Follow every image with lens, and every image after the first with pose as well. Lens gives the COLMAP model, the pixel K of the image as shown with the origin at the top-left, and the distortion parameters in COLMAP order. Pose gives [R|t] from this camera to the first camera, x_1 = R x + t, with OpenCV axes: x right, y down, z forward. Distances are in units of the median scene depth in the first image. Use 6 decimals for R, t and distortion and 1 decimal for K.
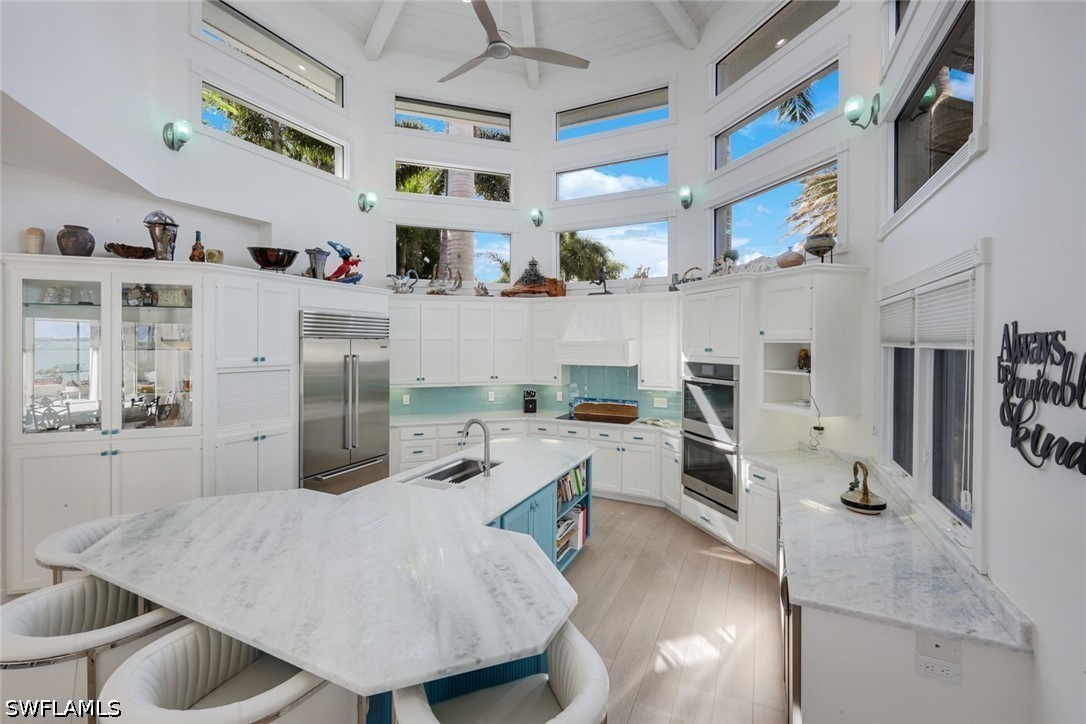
lens RADIAL K [[444.6, 0, 543.5], [0, 444.6, 352.2], [0, 0, 1]] dist [-0.003077, -0.000049]
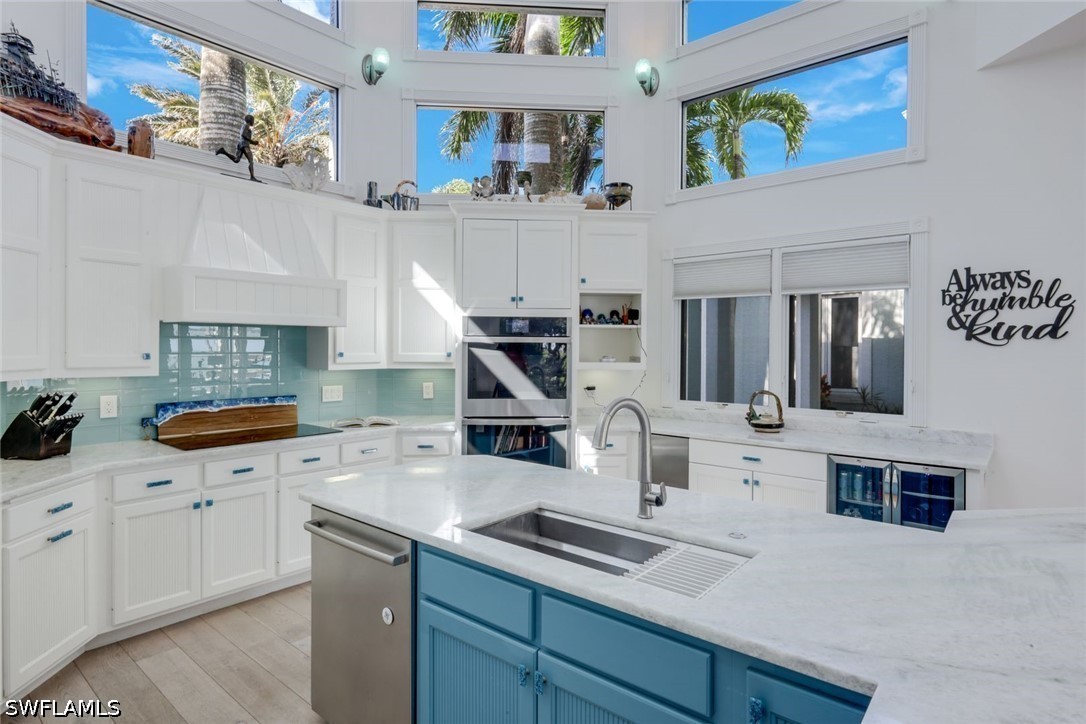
lens RADIAL K [[580.4, 0, 540.5], [0, 580.4, 355.7], [0, 0, 1]] dist [0.003002, 0.000020]
pose [[0.259317, -0.017863, 0.965627, -0.544564], [0.015626, 0.999776, 0.014298, 0.075578], [-0.965666, 0.011381, 0.259538, 0.706590]]
